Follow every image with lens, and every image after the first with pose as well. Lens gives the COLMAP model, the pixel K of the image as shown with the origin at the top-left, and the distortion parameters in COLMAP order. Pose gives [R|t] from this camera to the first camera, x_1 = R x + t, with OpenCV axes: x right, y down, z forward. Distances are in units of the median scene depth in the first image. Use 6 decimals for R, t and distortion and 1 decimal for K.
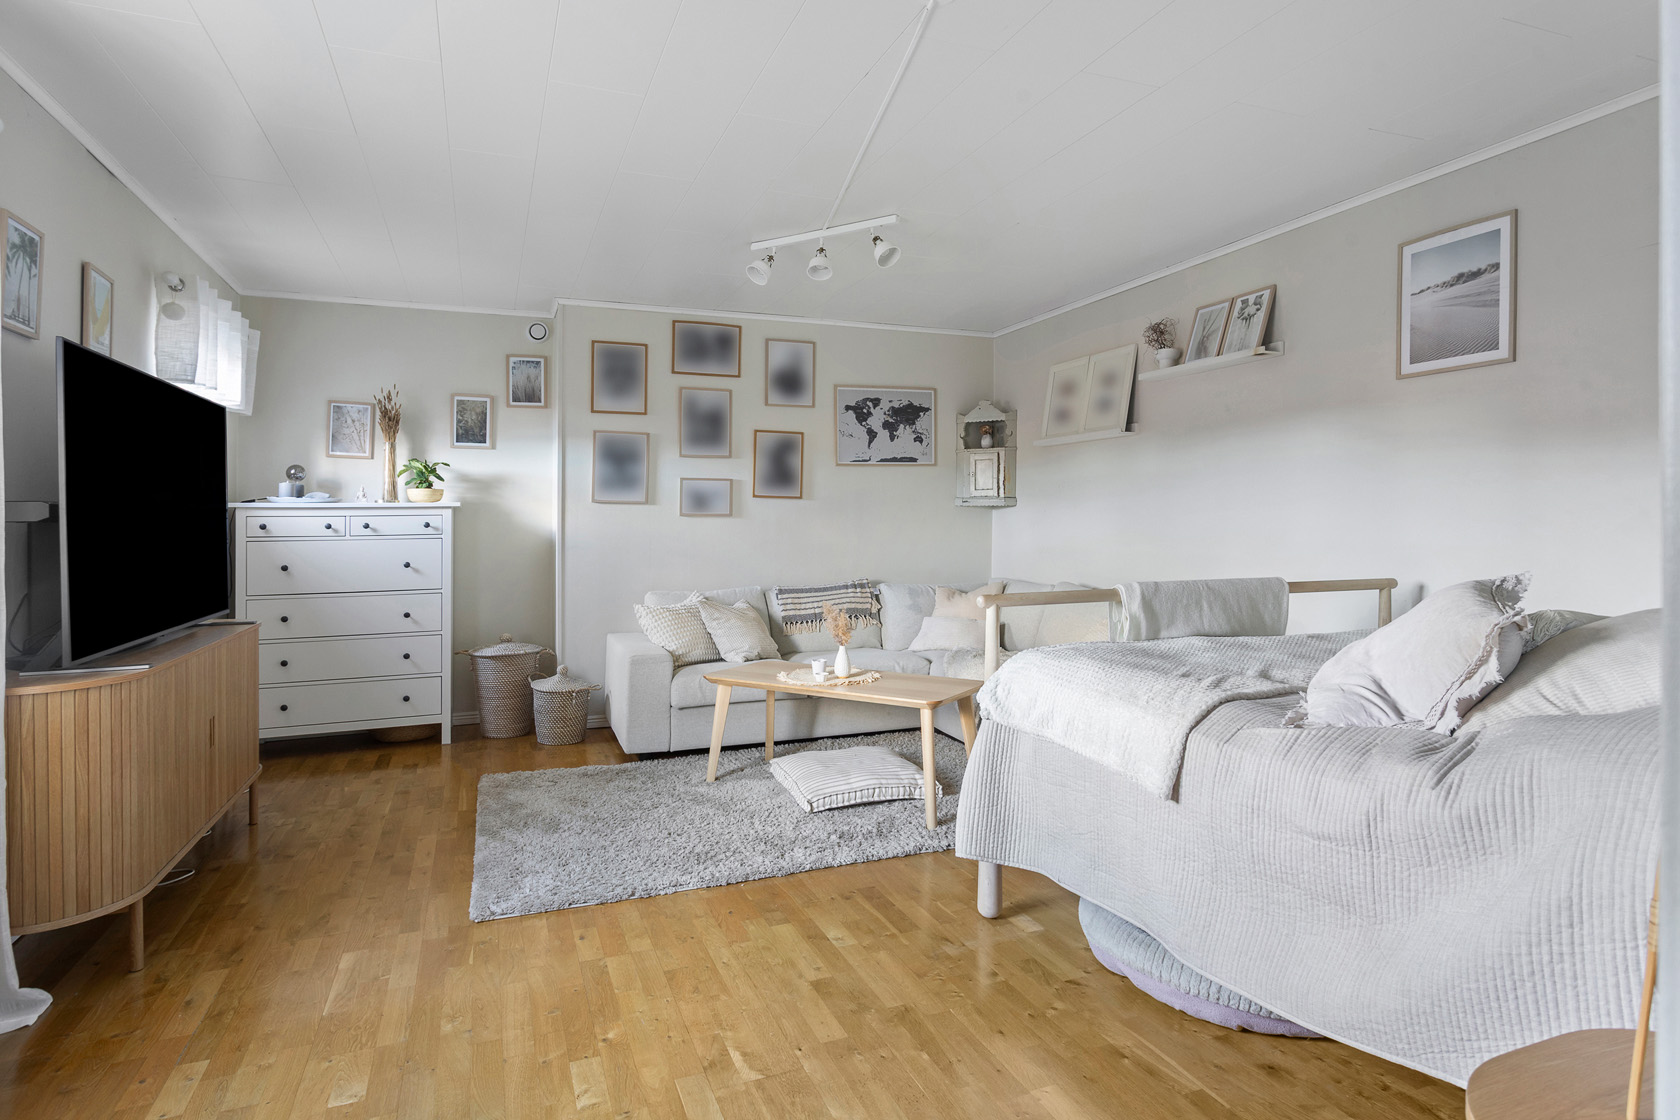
lens RADIAL K [[922.9, 0, 867.8], [0, 922.9, 561.2], [0, 0, 1]] dist [0.000967, 0.000047]
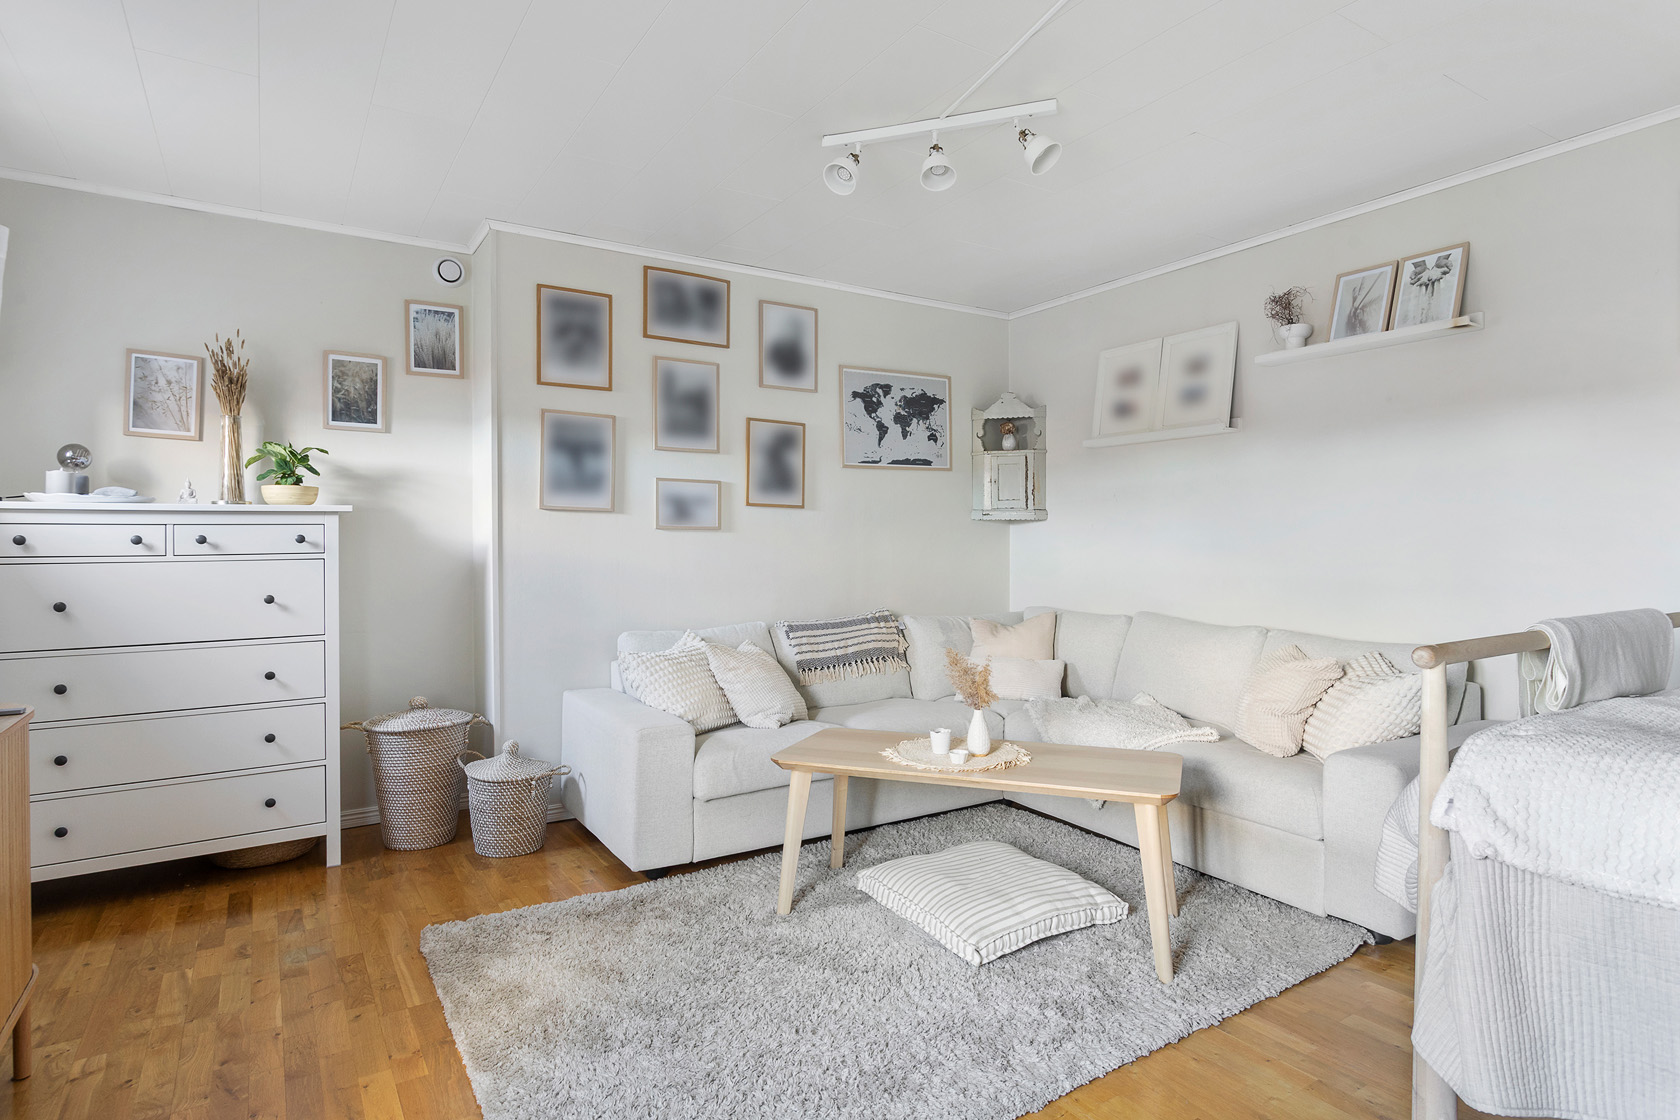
lens RADIAL K [[916.6, 0, 864.8], [0, 916.6, 586.4], [0, 0, 1]] dist [-0.000610, -0.000385]
pose [[0.982125, -0.007359, 0.188088, -0.182993], [0.006866, 0.999971, 0.003275, -0.004072], [-0.188107, -0.001925, 0.982147, 0.248729]]
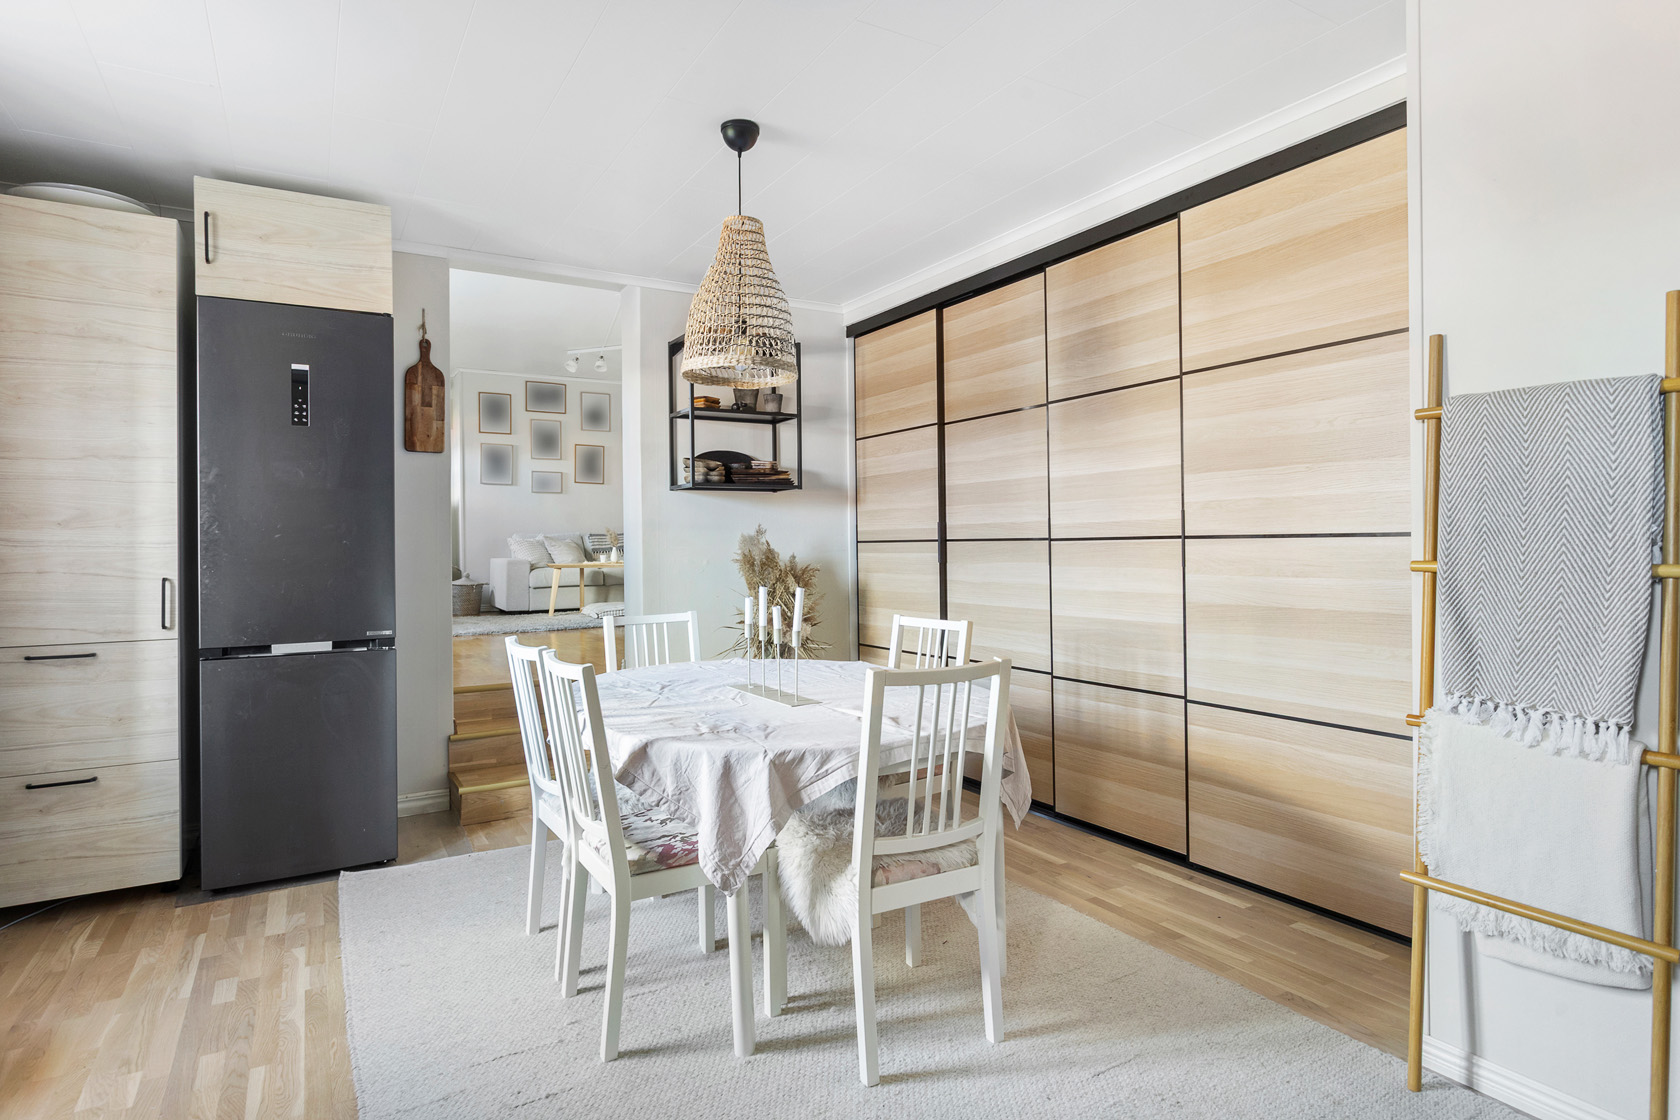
lens RADIAL K [[879.0, 0, 840.0], [0, 879.0, 560.0], [0, 0, 1]] dist [-0.001134, -0.000134]
pose [[0.987245, -0.013451, 0.158641, 0.112416], [0.016895, 0.999650, -0.020382, 0.126895], [-0.158311, 0.022802, 0.987126, -0.760987]]
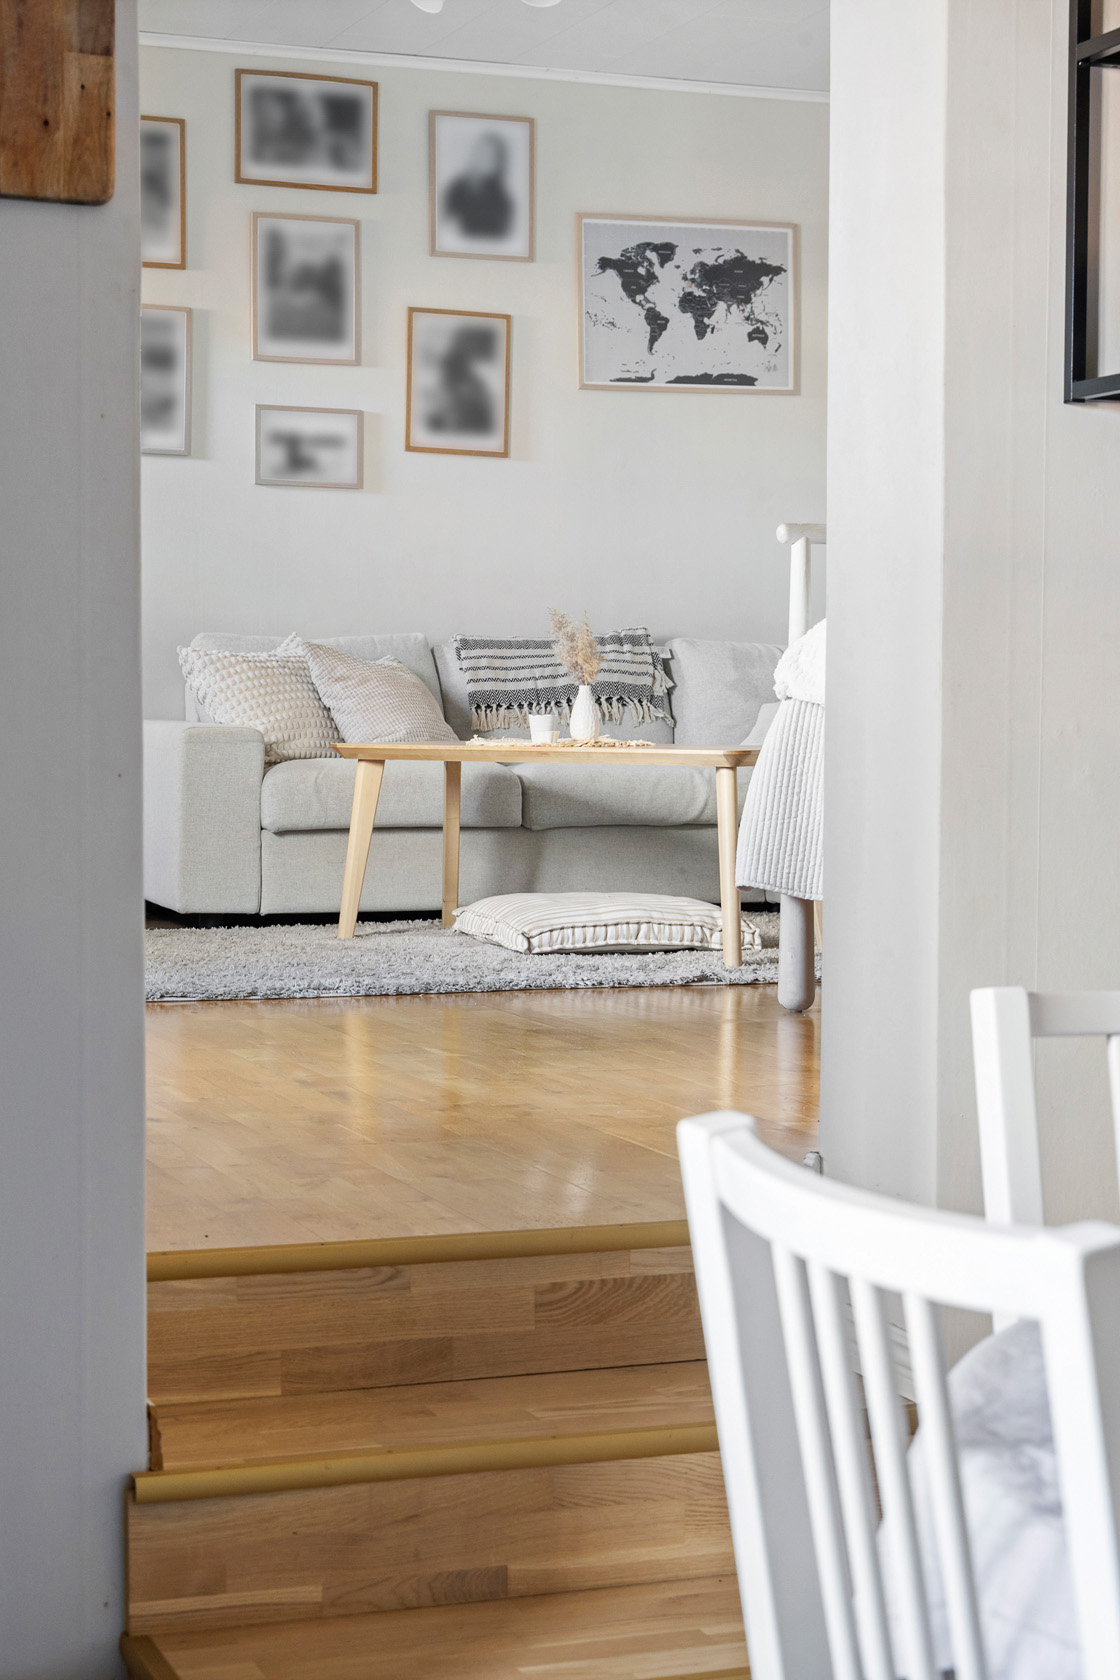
lens RADIAL K [[2944.3, 0, 754.4], [0, 2944.3, 977.6], [0, 0, 1]] dist [0.160384, -0.378523]
pose [[0.999877, 0.003029, 0.015398, 0.035991], [-0.003864, 0.998505, 0.054516, 0.127168], [-0.015210, -0.054569, 0.998394, -0.590408]]
